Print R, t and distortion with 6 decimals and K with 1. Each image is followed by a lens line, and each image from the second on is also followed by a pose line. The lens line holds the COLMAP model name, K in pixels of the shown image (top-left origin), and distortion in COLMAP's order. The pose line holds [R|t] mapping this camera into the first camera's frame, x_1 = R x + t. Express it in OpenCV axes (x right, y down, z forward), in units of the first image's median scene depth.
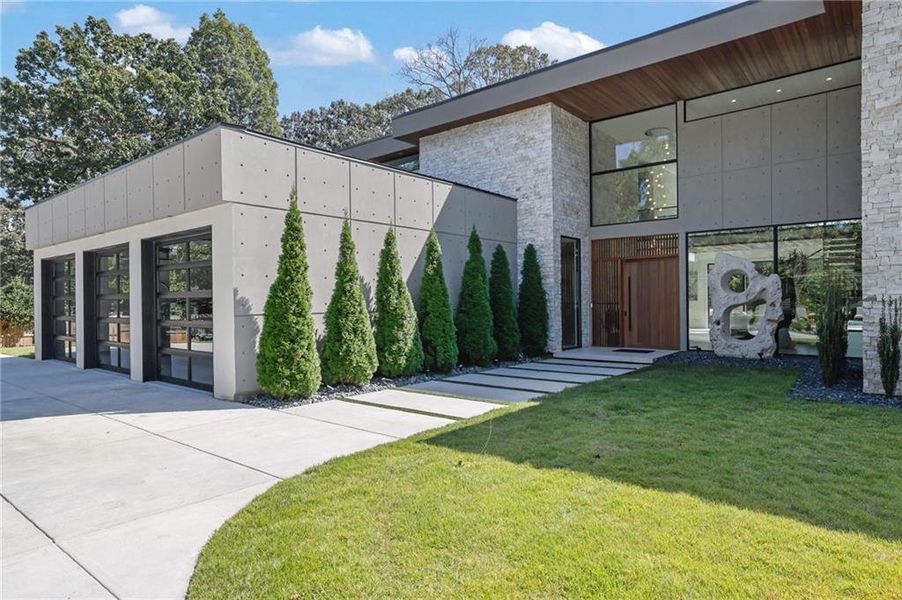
lens RADIAL K [[422.4, 0, 451.6], [0, 422.4, 302.2], [0, 0, 1]] dist [-0.002047, -0.000152]
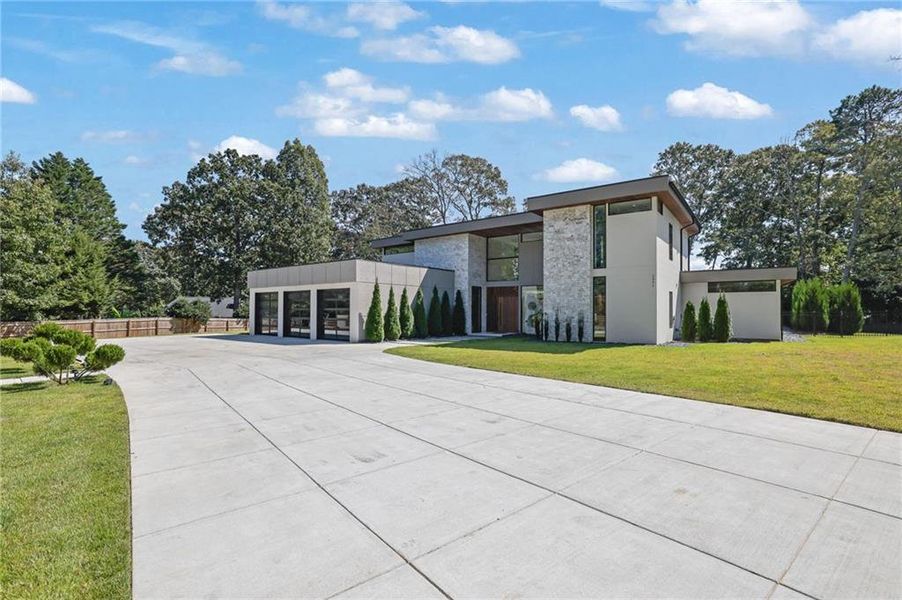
lens RADIAL K [[422.4, 0, 451.6], [0, 422.4, 302.2], [0, 0, 1]] dist [-0.002047, -0.000152]
pose [[0.999501, 0.011913, 0.029248, 0.069556], [-0.011324, 0.999731, -0.020251, -0.013292], [-0.029481, 0.019910, 0.999367, -1.478640]]
